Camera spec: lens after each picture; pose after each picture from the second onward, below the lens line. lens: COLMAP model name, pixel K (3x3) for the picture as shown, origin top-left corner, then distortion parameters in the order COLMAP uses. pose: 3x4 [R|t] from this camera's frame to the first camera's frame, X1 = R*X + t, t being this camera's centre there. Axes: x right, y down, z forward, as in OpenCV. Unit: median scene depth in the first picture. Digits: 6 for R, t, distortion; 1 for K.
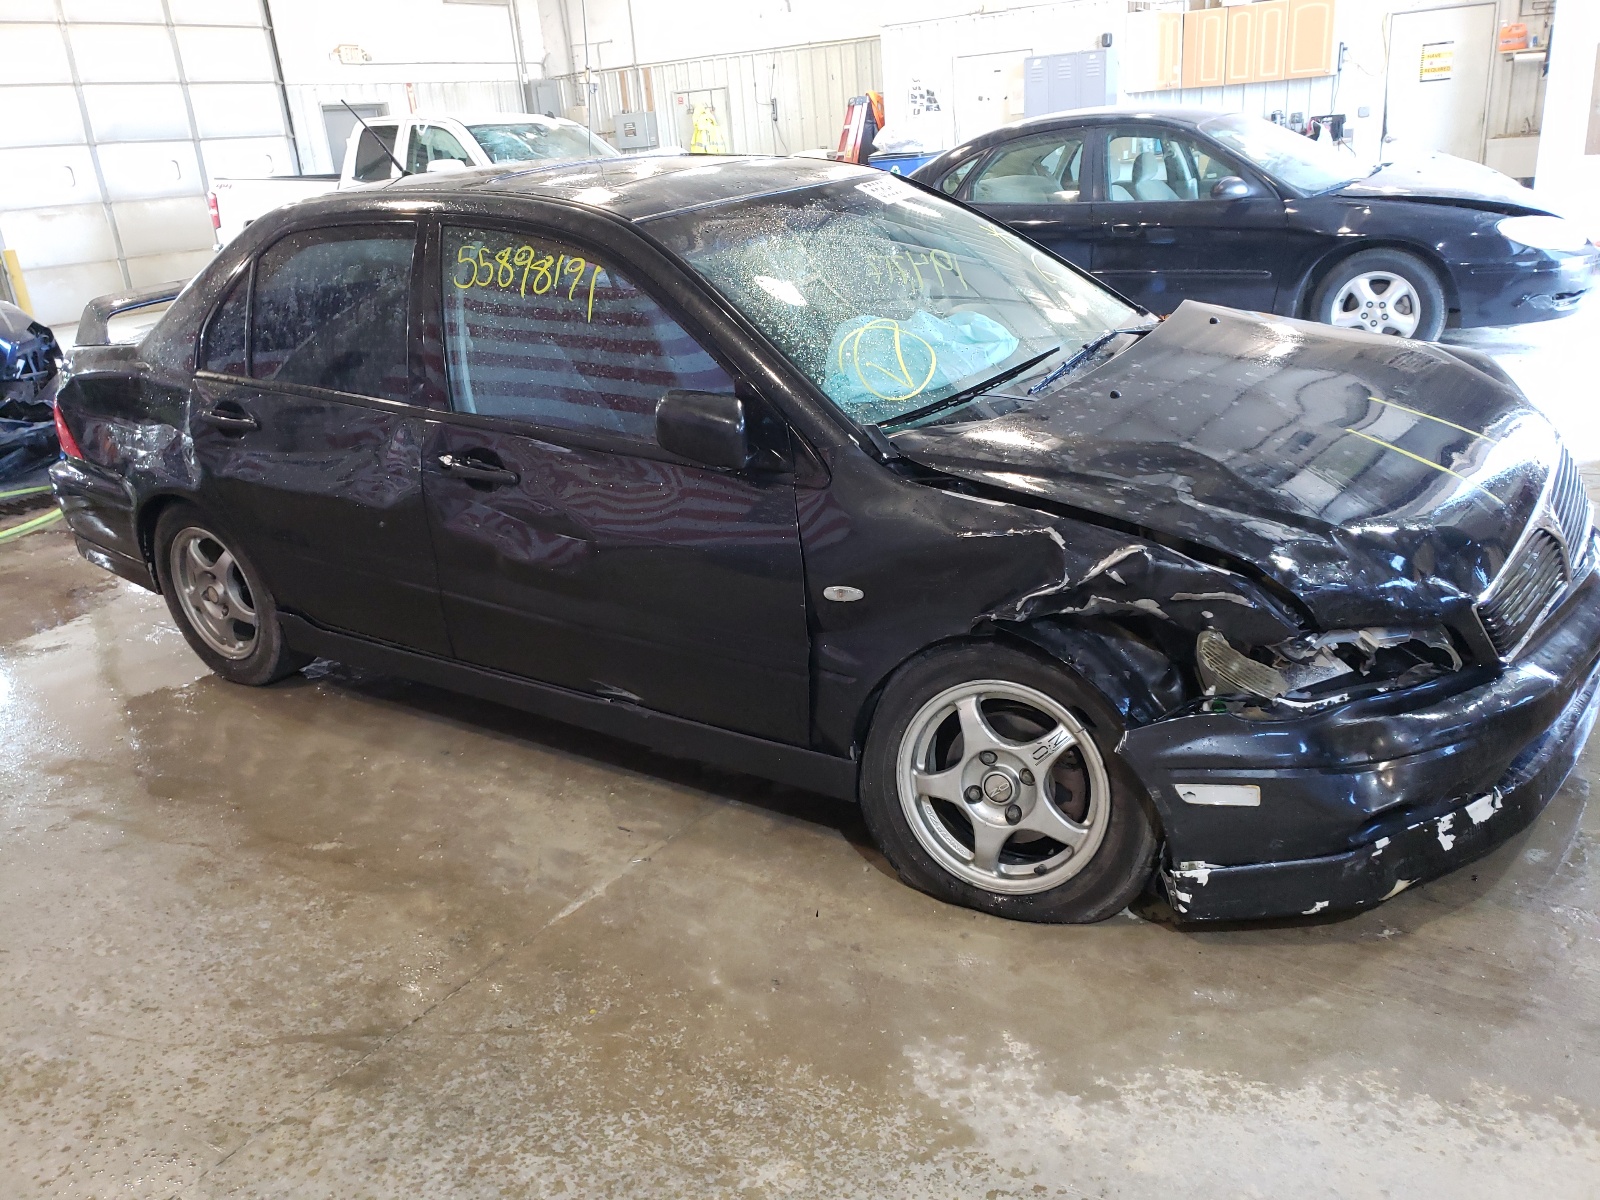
lens RADIAL K [[1372.2, 0, 800.0], [0, 1372.2, 600.0], [0, 0, 1]] dist [0.002610, 0.020171]
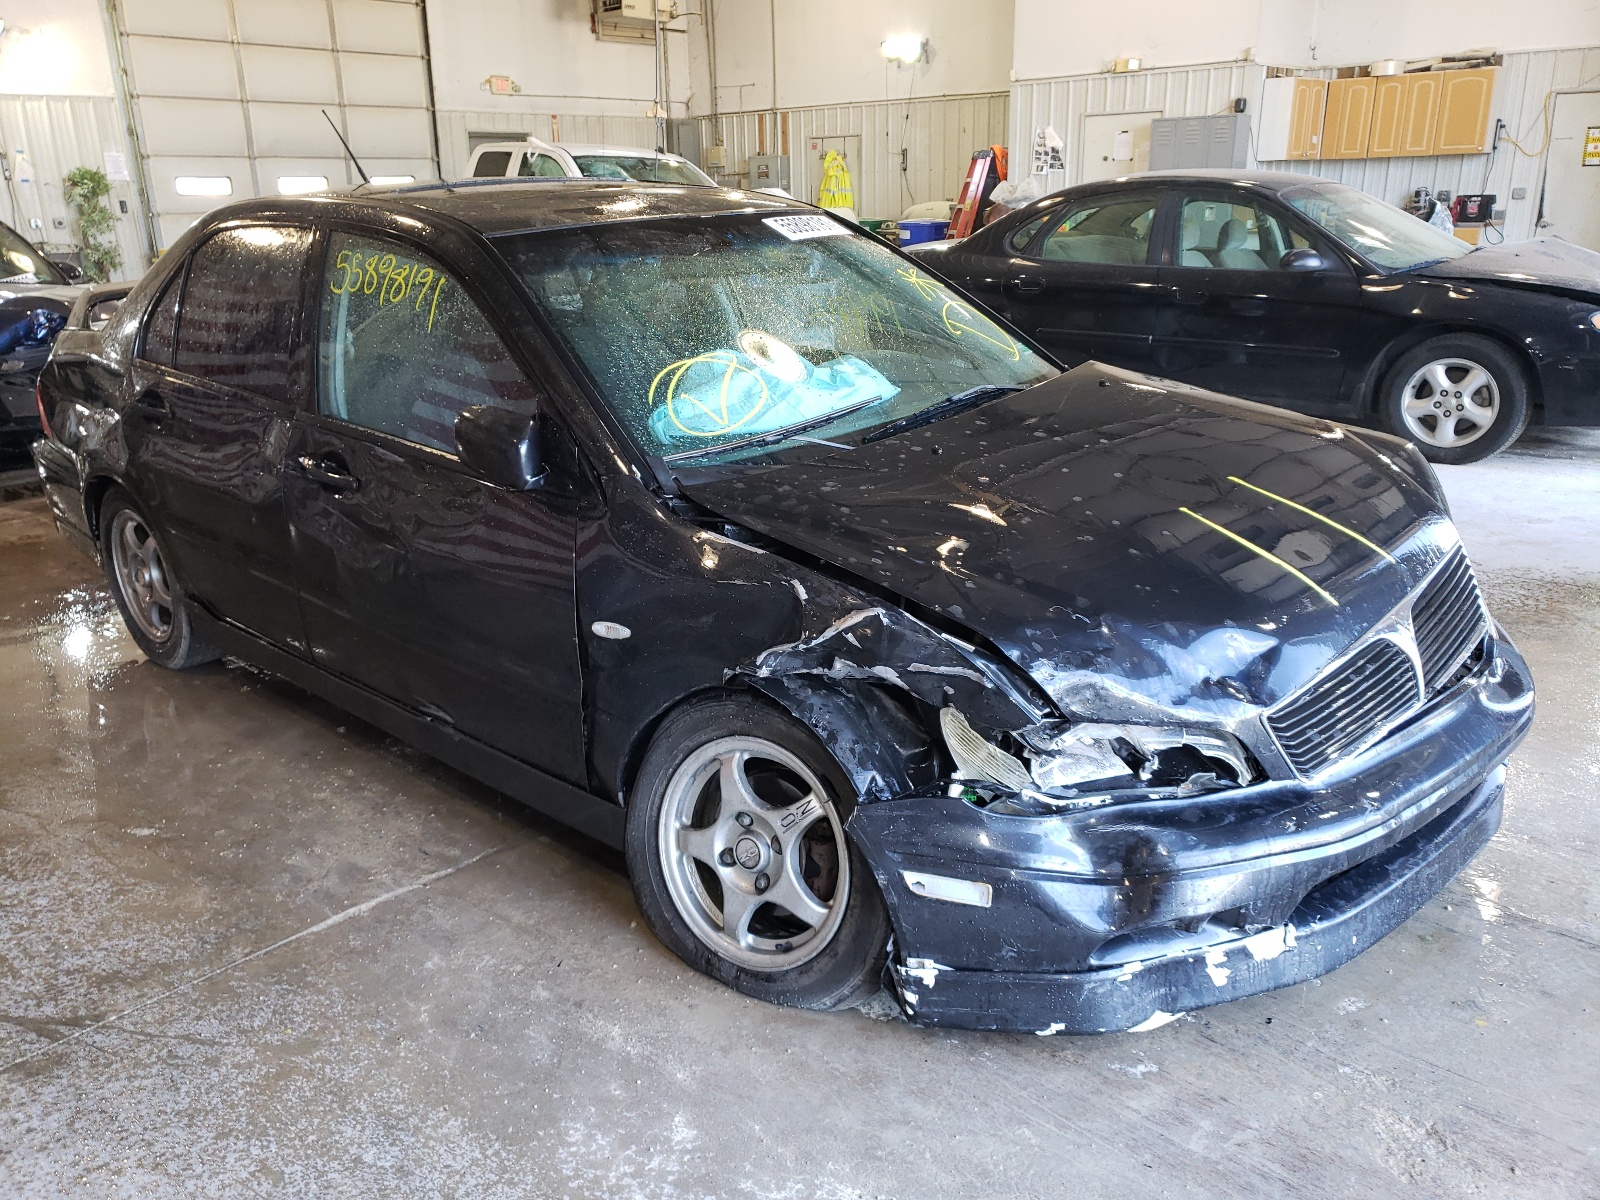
lens RADIAL K [[1368.6, 0, 791.6], [0, 1368.6, 600.6], [0, 0, 1]] dist [0.006603, 0.020728]
pose [[0.985594, 0.098464, -0.137510, 0.240122], [-0.103193, 0.994276, -0.027677, -0.009908], [0.133998, 0.041468, 0.990114, 0.061053]]
